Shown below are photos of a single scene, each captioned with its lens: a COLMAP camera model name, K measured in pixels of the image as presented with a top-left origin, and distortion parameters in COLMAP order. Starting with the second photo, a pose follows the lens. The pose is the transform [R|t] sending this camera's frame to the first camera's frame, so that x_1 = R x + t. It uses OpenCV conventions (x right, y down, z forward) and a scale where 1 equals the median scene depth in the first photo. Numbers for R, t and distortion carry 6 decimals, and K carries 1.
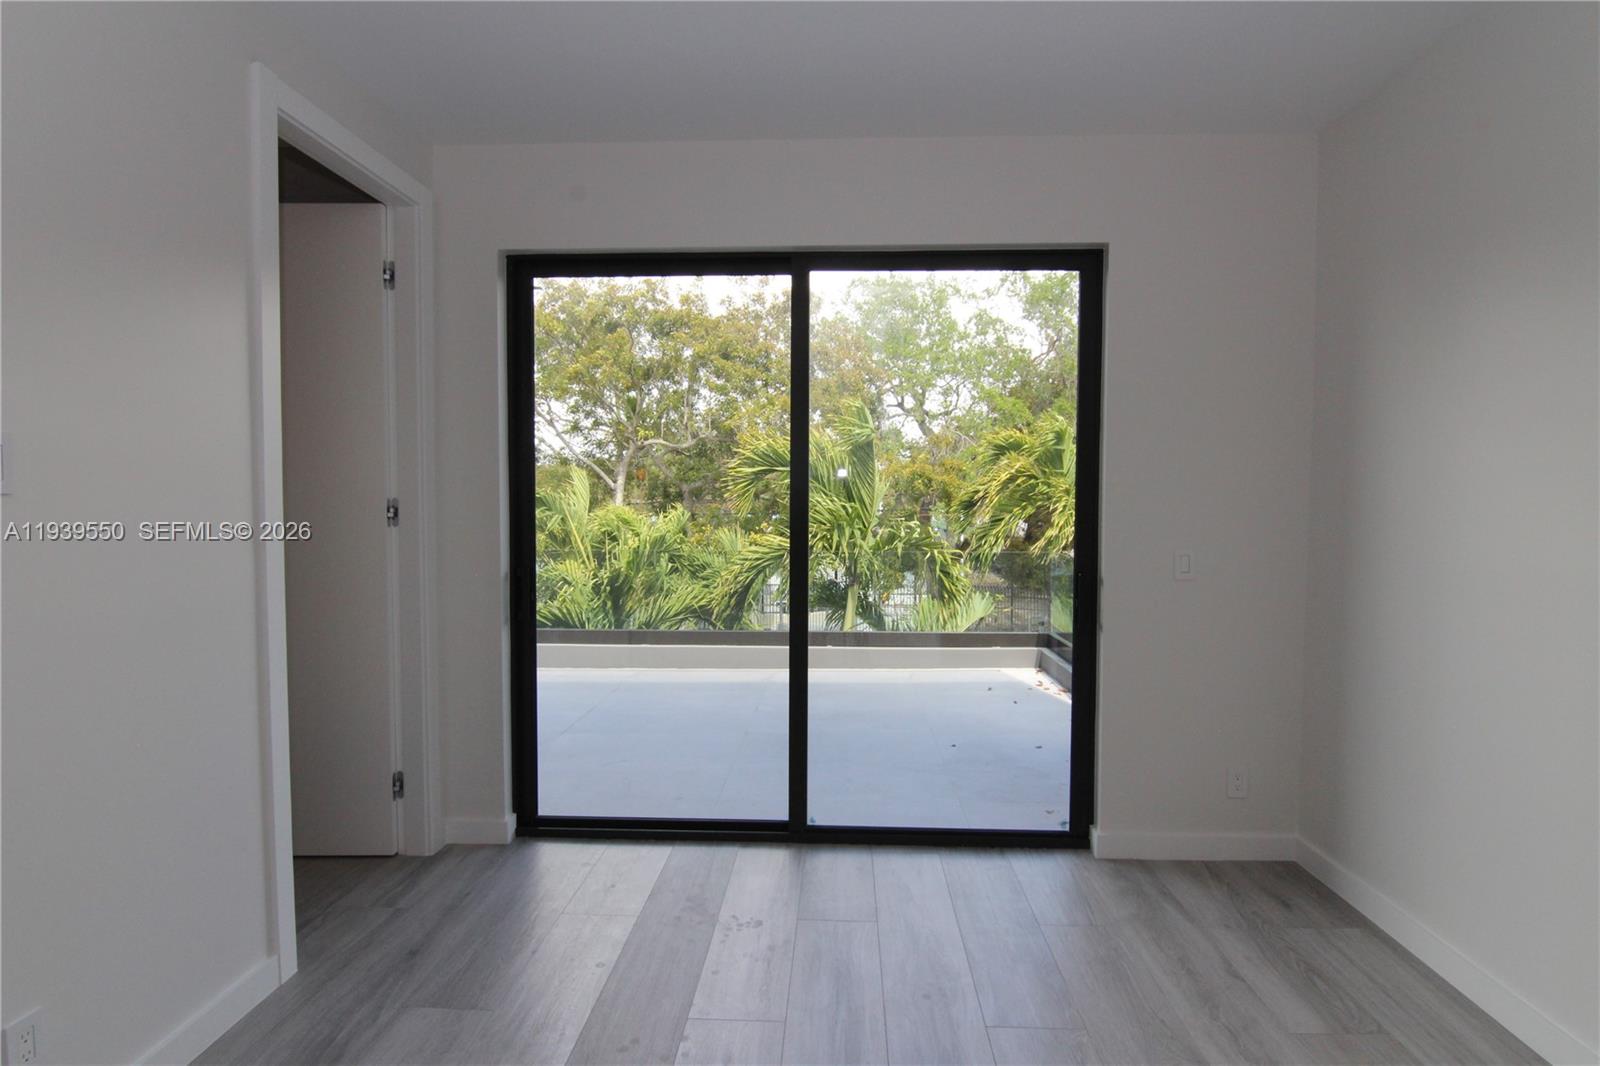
lens RADIAL K [[815.9, 0, 800.0], [0, 815.9, 533.0], [0, 0, 1]] dist [0.018164, -0.029976]
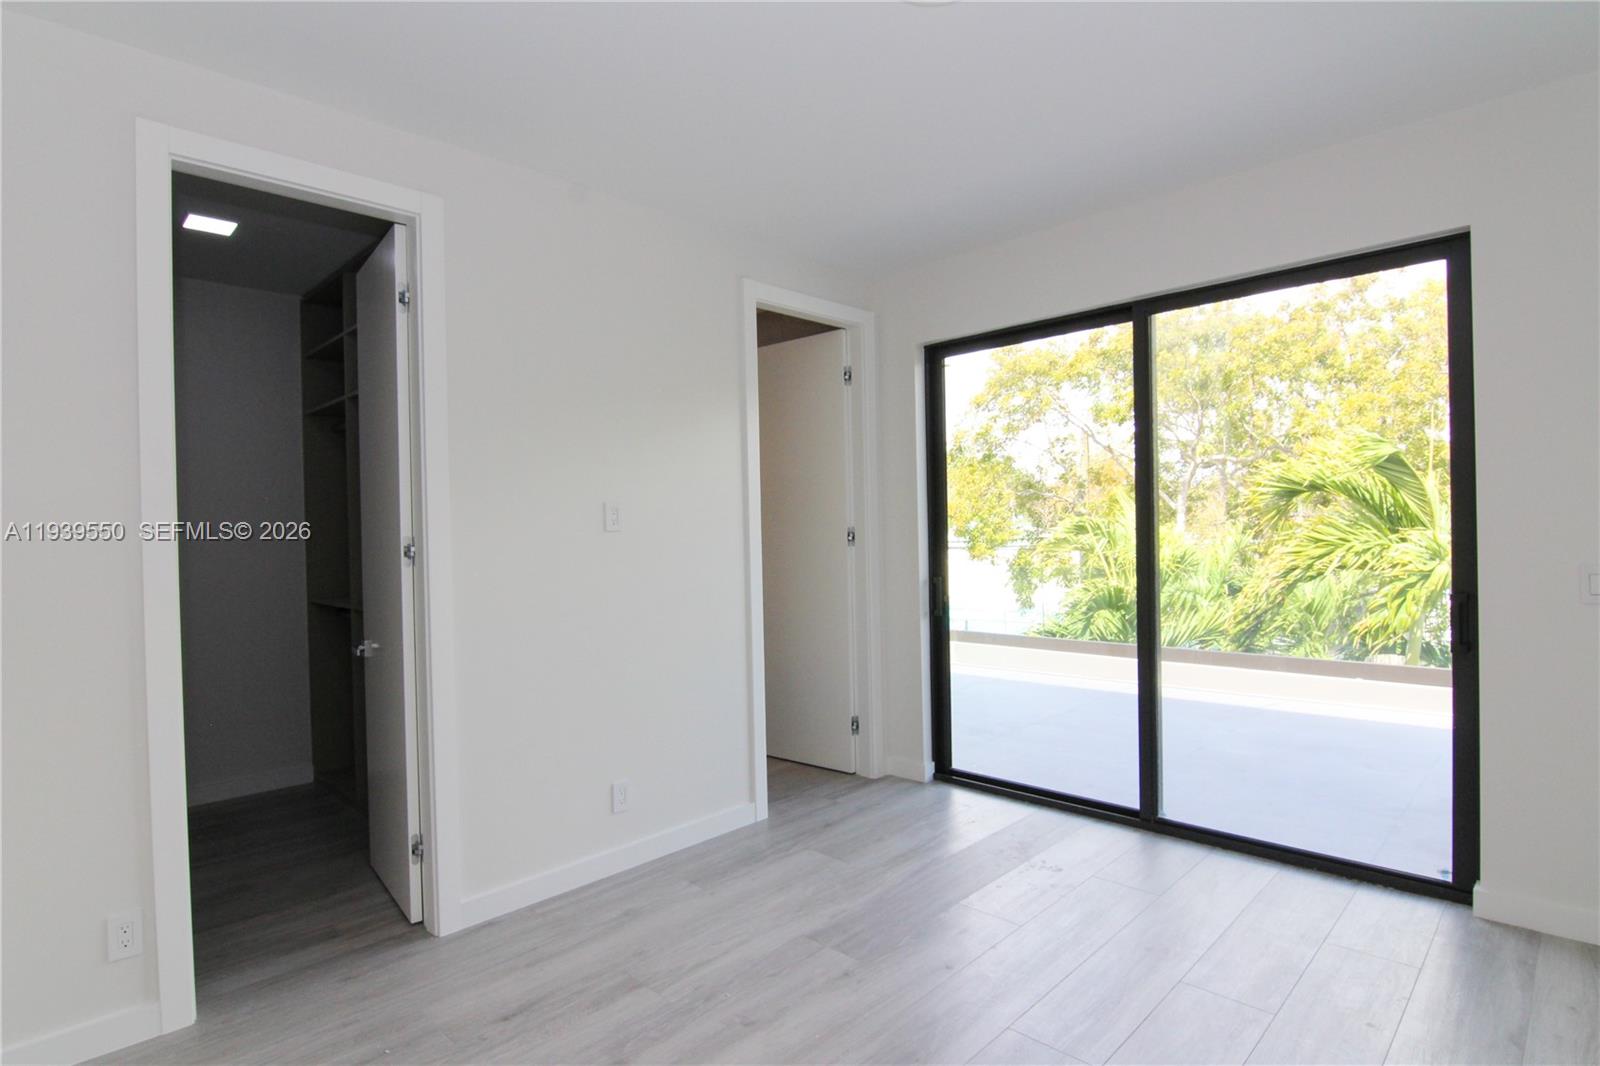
lens RADIAL K [[819.3, 0, 822.2], [0, 819.3, 530.6], [0, 0, 1]] dist [0.000104, -0.000591]
pose [[0.756439, -0.019576, -0.653772, 0.418440], [0.000353, 0.999564, -0.029521, 0.006950], [0.654064, 0.022100, 0.756116, -0.139978]]
